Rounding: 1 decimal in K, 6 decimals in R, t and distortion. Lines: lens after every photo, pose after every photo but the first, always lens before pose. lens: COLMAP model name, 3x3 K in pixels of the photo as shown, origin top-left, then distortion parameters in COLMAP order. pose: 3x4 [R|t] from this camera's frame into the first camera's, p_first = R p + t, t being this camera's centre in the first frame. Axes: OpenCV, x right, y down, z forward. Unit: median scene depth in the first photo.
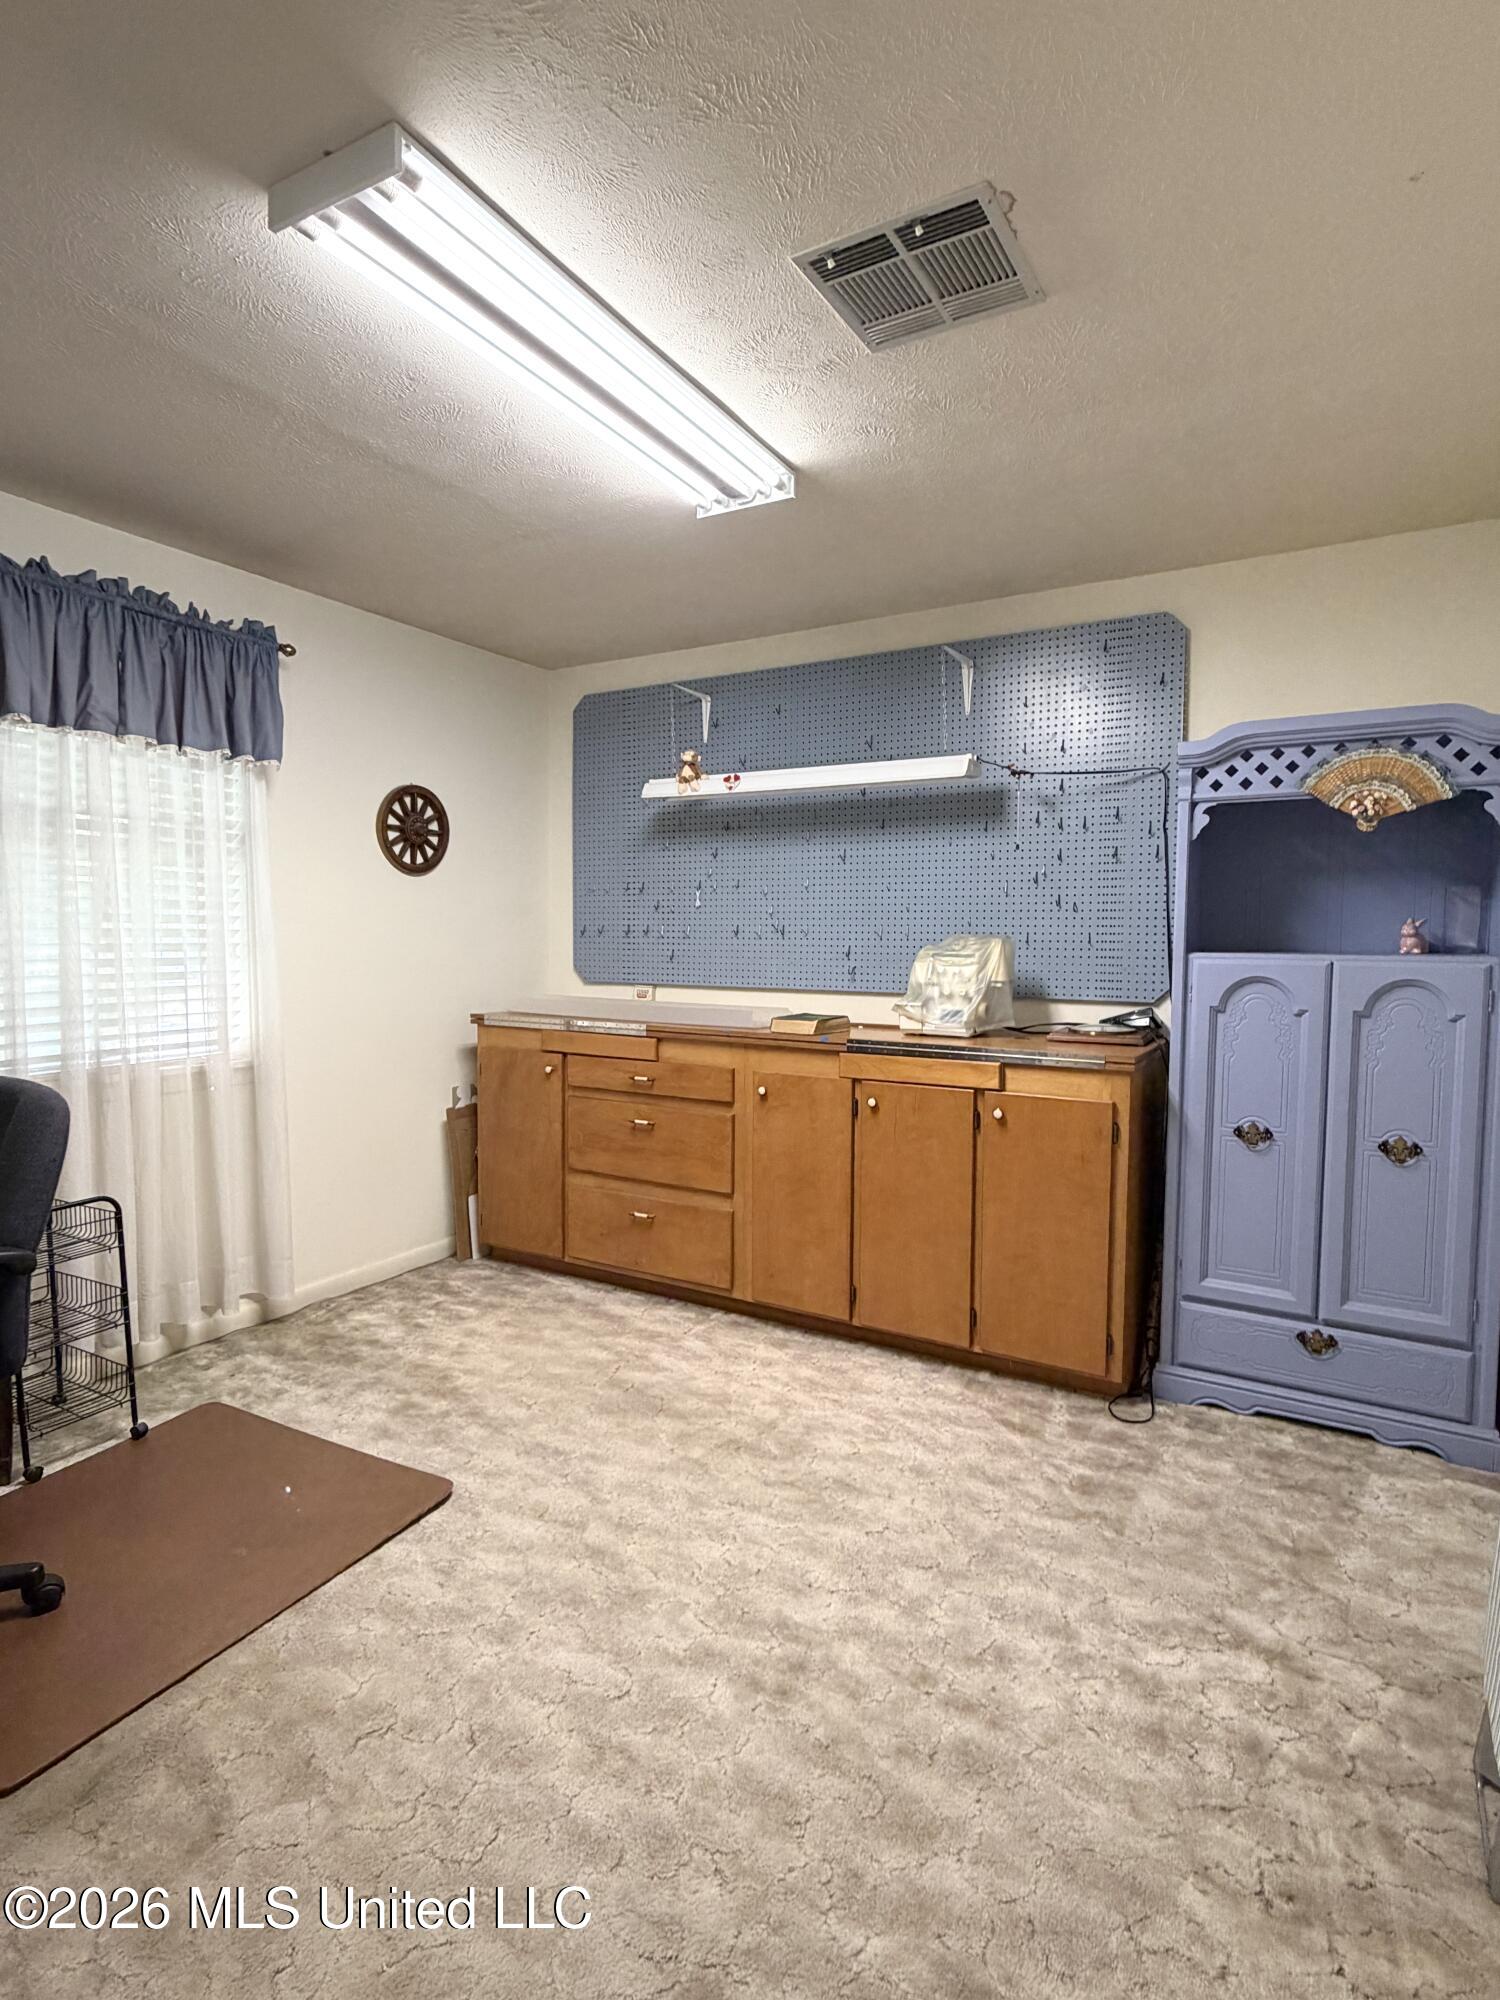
lens RADIAL K [[1029.4, 0, 747.7], [0, 1029.4, 998.1], [0, 0, 1]] dist [0.004183, -0.000117]
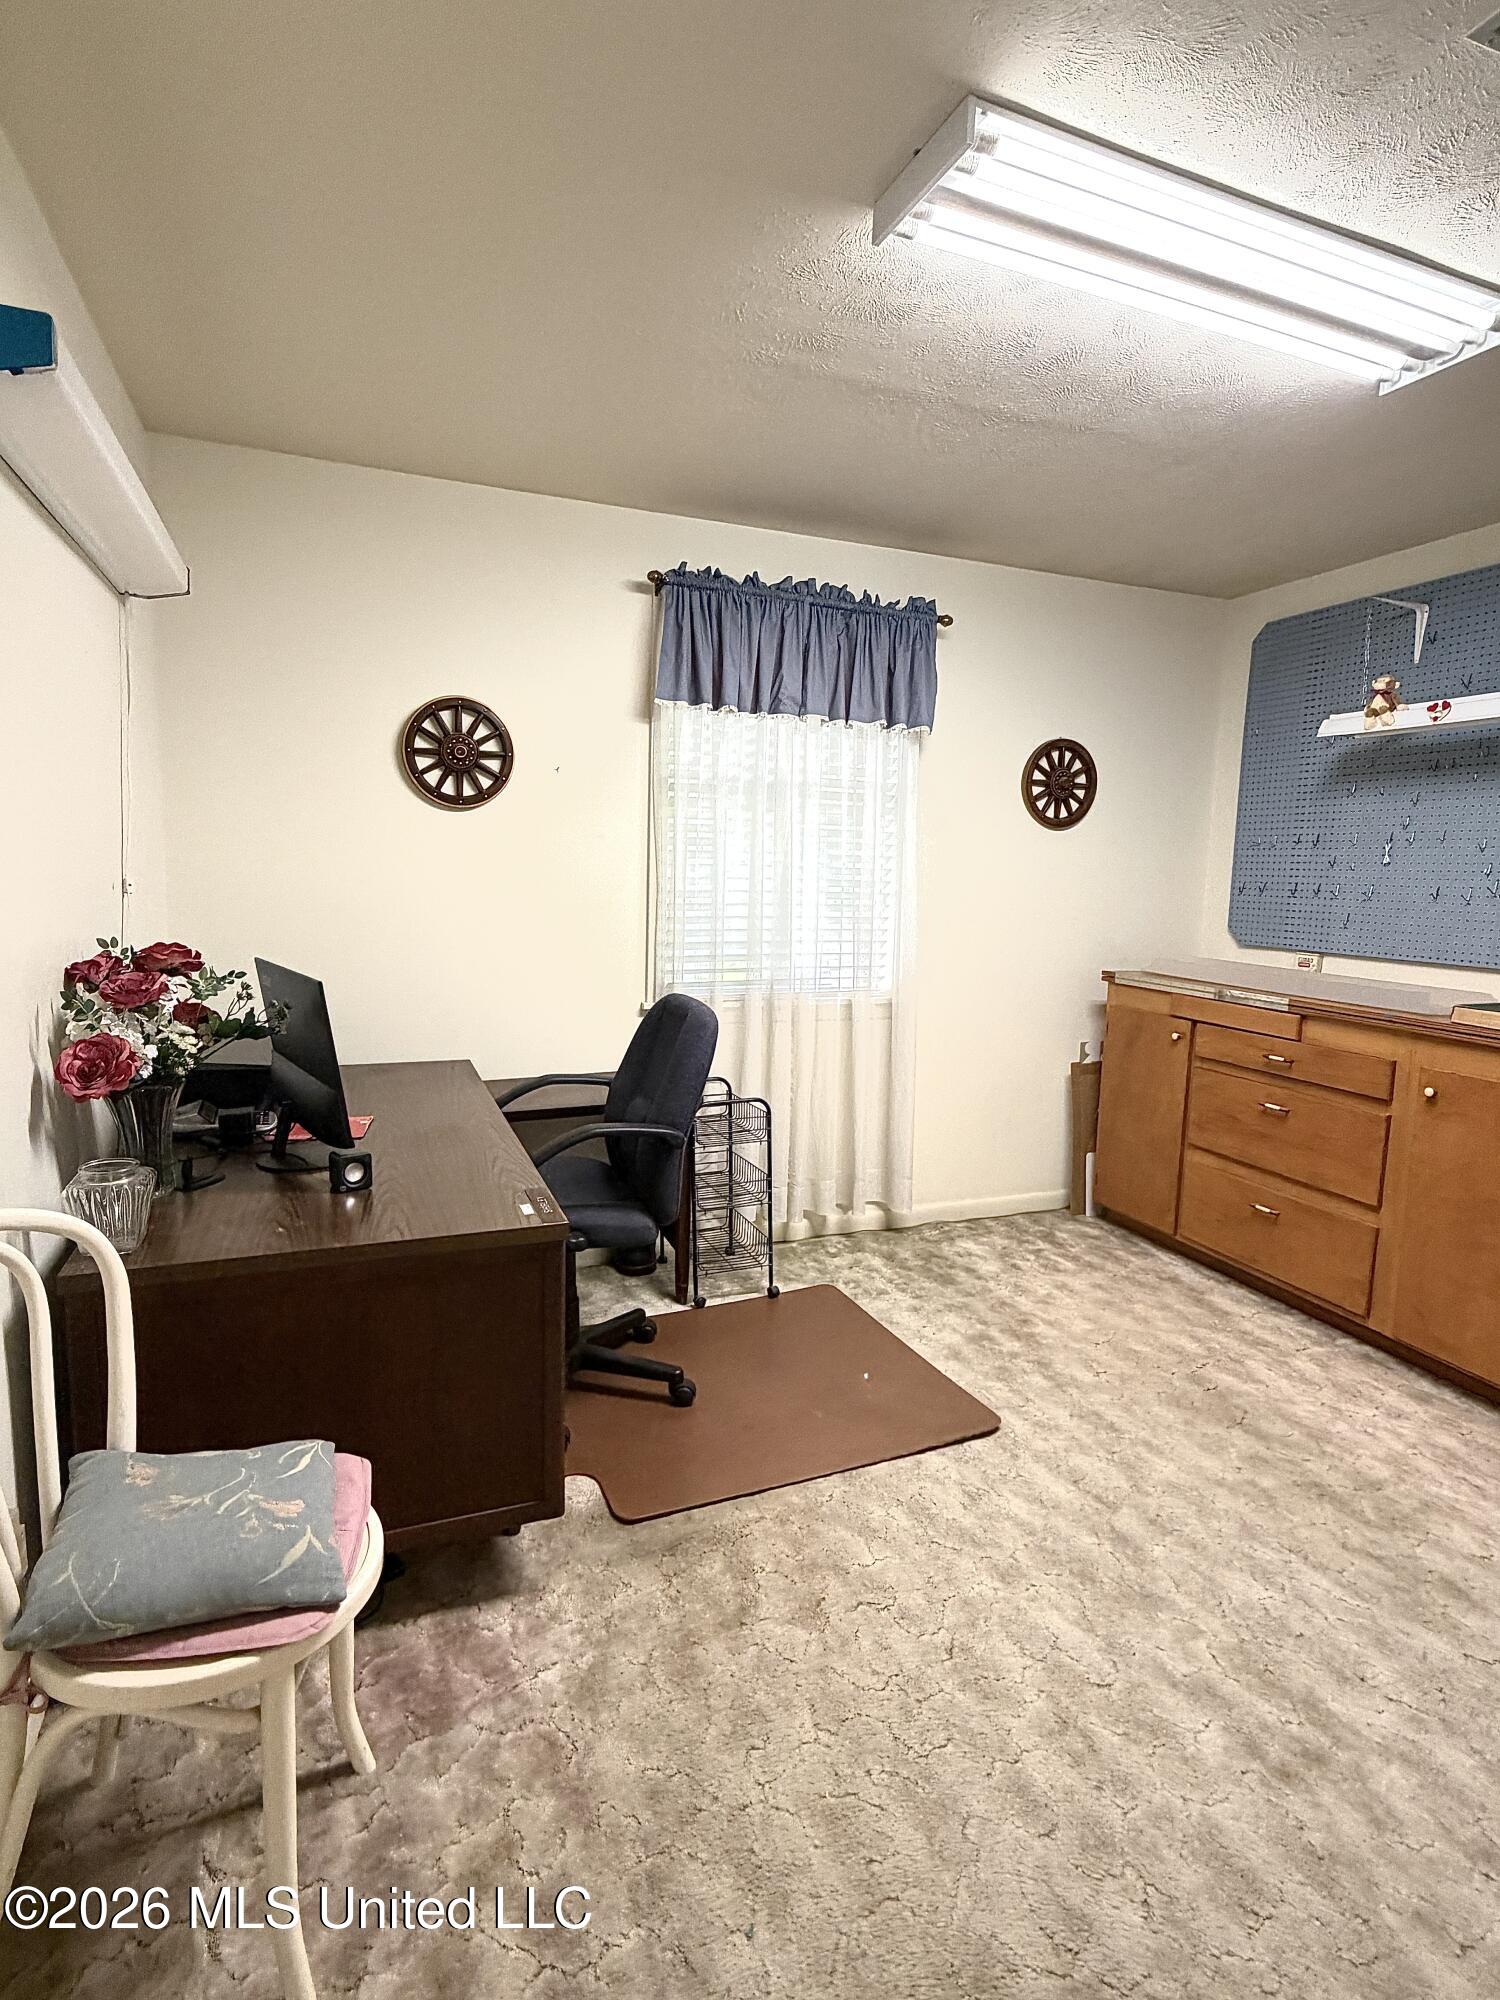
lens RADIAL K [[1029.4, 0, 755.9], [0, 1029.4, 999.6], [0, 0, 1]] dist [0.004183, -0.000117]
pose [[0.787686, 0.092679, -0.609065, 0.100509], [-0.059729, 0.995451, 0.074227, -0.014576], [0.613174, -0.022089, 0.789639, 0.027582]]
